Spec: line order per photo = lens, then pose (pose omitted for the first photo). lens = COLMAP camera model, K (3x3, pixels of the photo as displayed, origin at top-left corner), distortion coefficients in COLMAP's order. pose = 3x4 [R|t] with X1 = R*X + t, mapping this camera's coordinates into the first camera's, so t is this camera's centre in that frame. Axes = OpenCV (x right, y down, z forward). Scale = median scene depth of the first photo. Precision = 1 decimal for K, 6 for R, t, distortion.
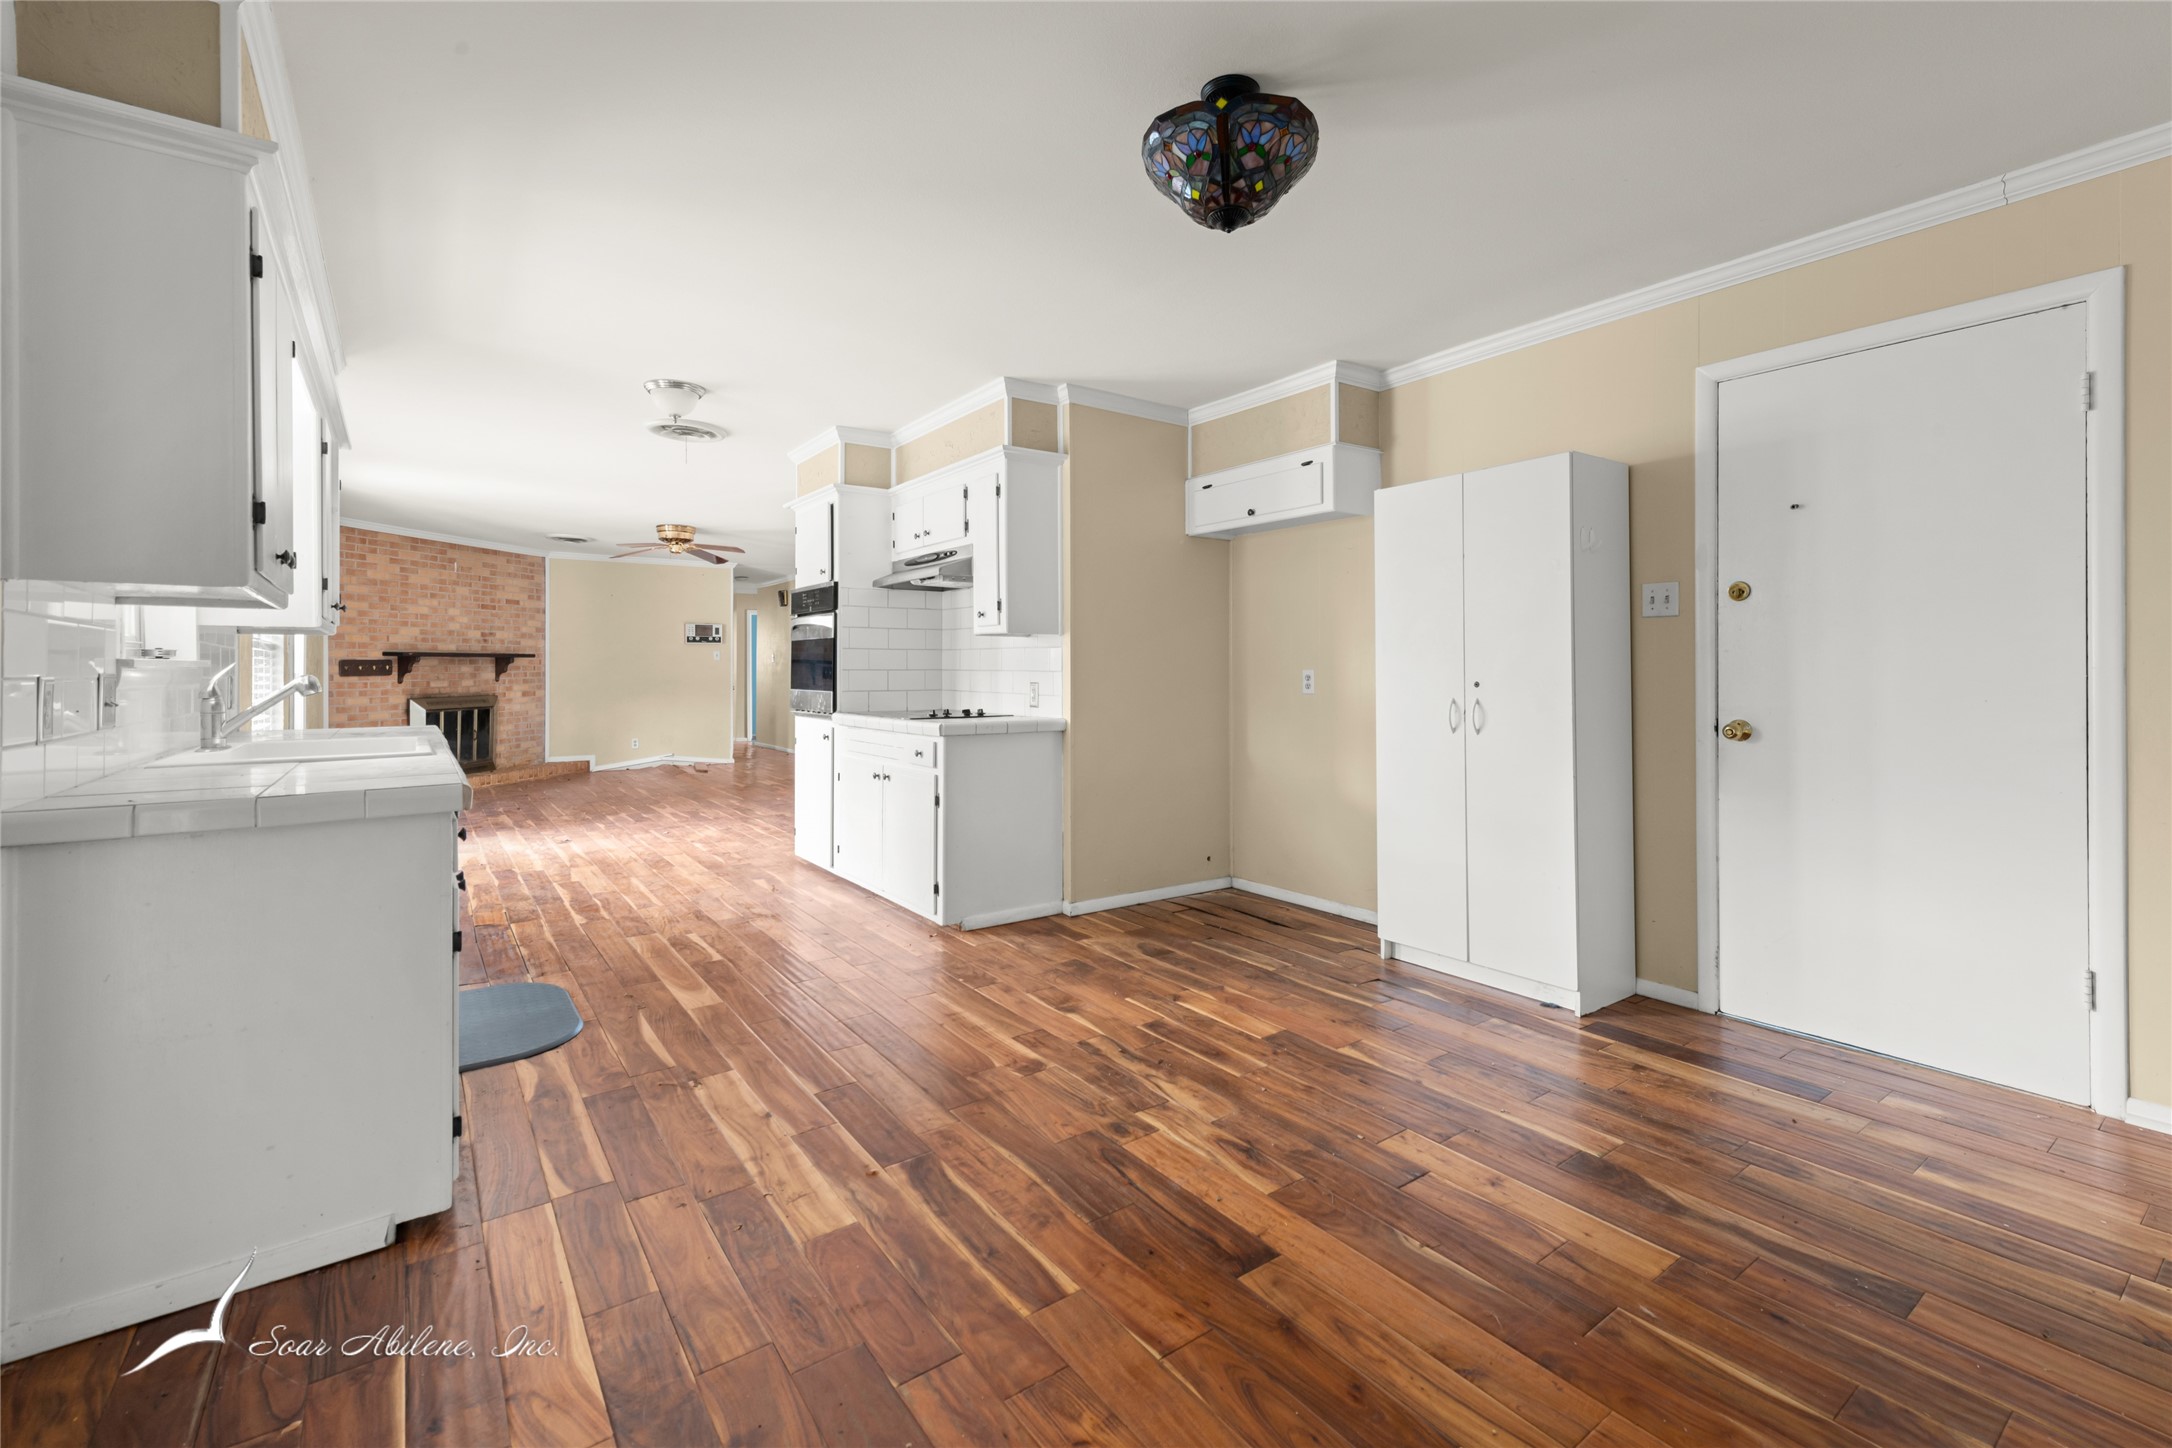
lens RADIAL K [[921.3, 0, 1096.3], [0, 921.3, 666.7], [0, 0, 1]] dist [0.016060, -0.003244]
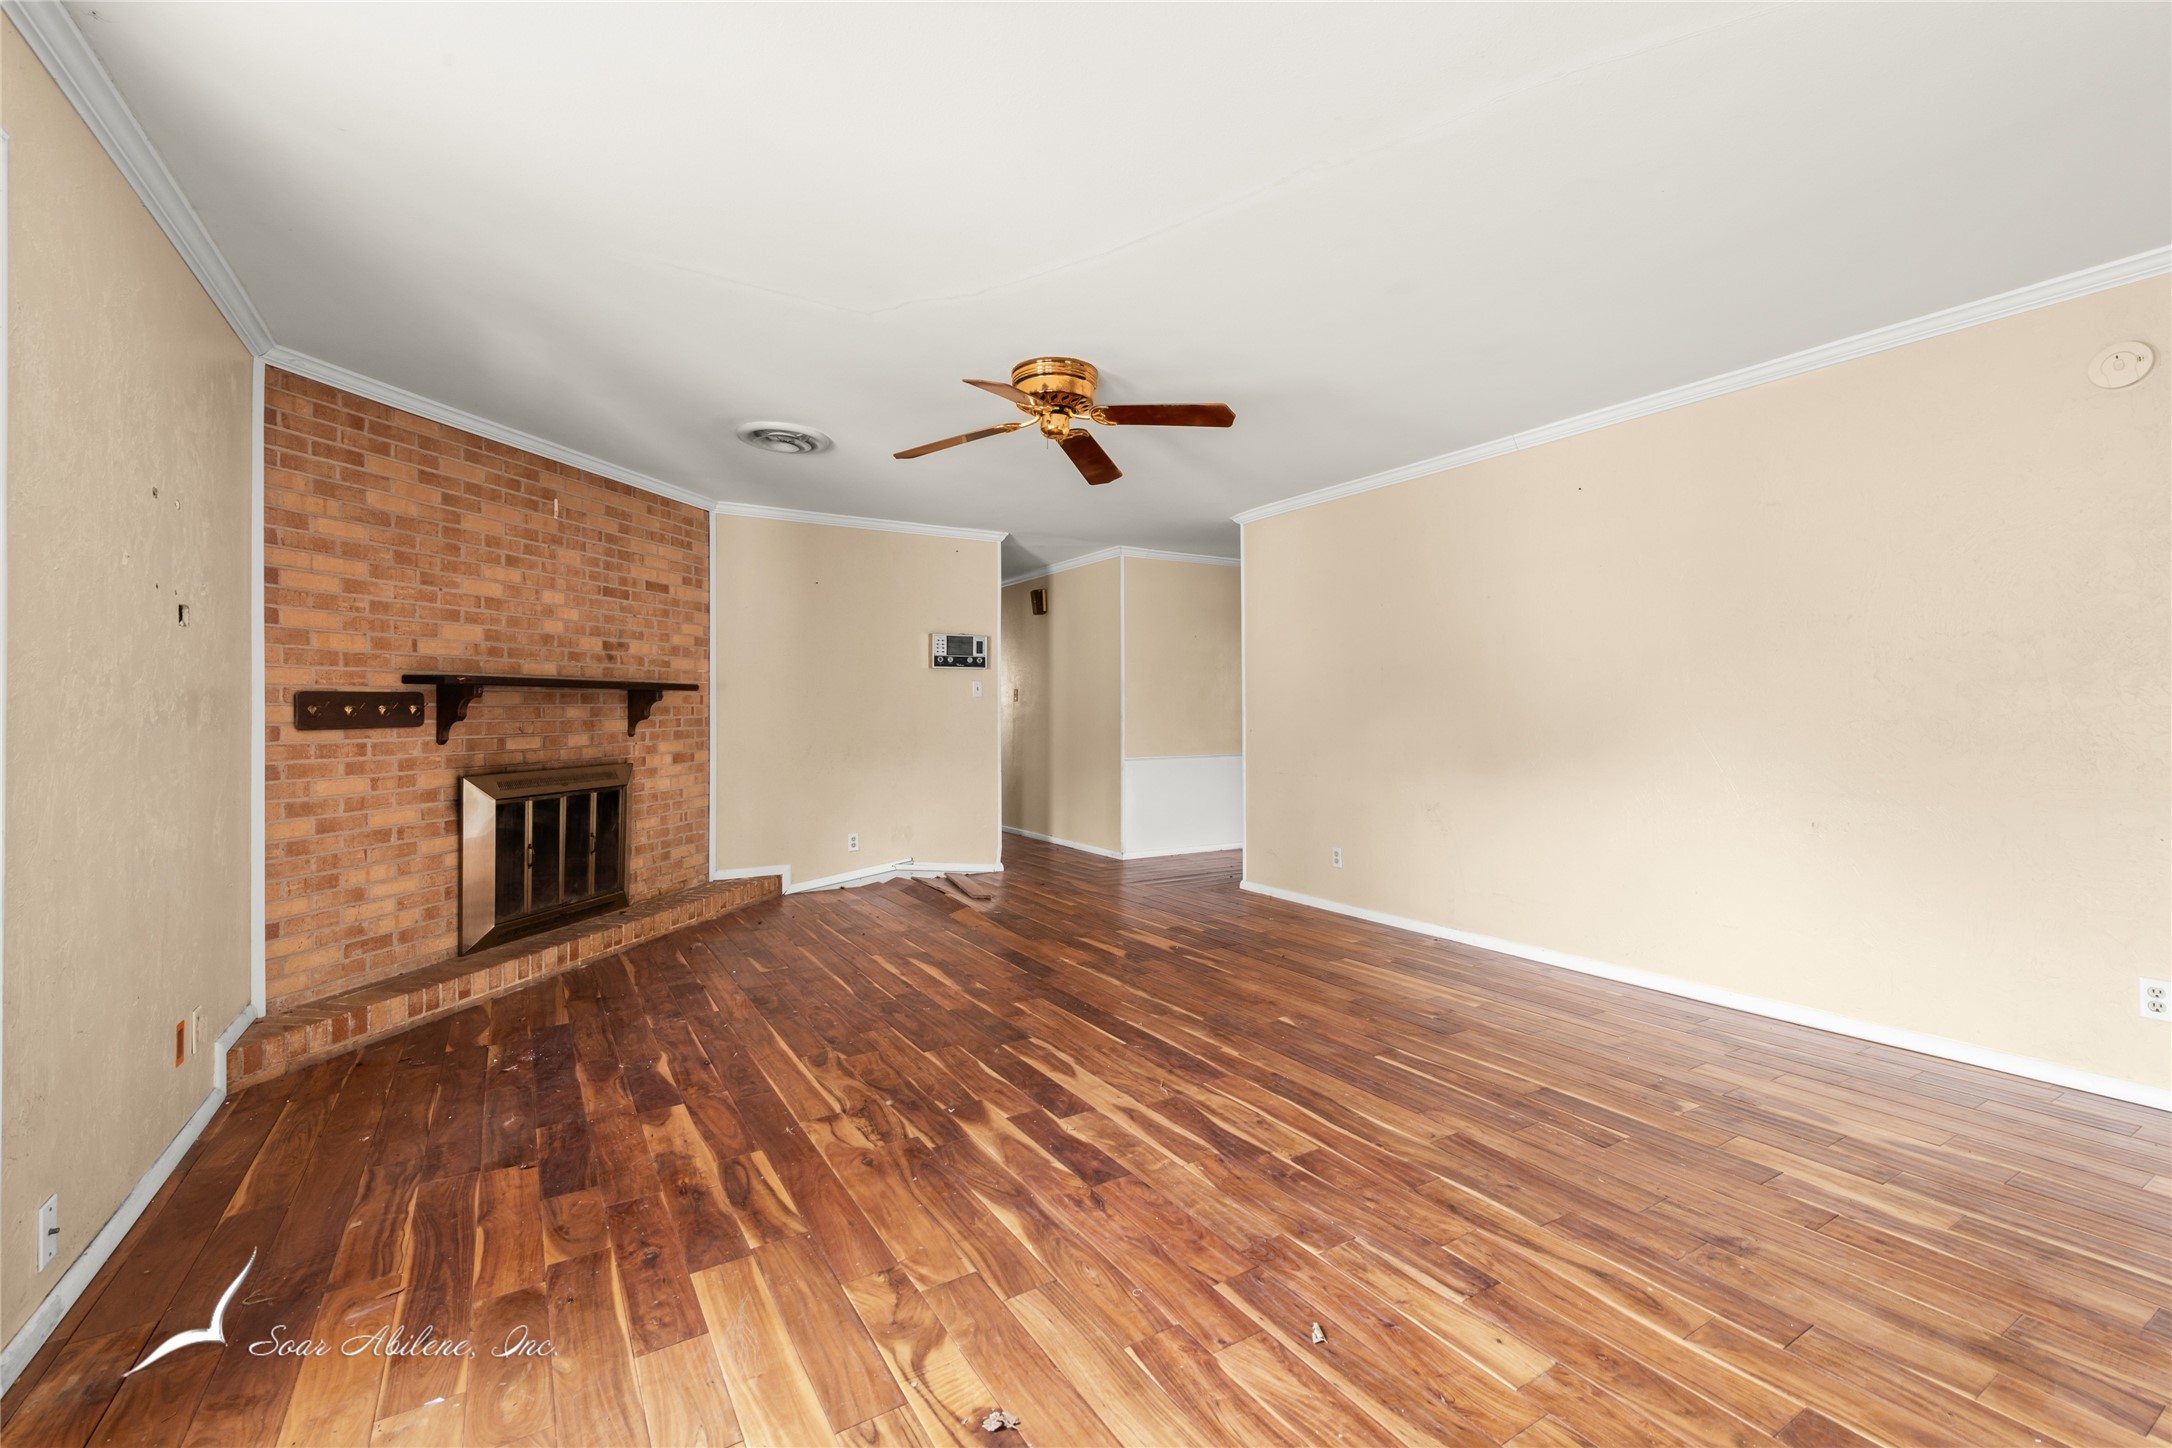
lens RADIAL K [[921.3, 0, 1103.5], [0, 921.3, 701.8], [0, 0, 1]] dist [0.016060, -0.003244]
pose [[0.997730, -0.005313, -0.067133, -0.365487], [0.004664, 0.999941, -0.009826, 0.002870], [0.067182, 0.009490, 0.997696, 0.525973]]
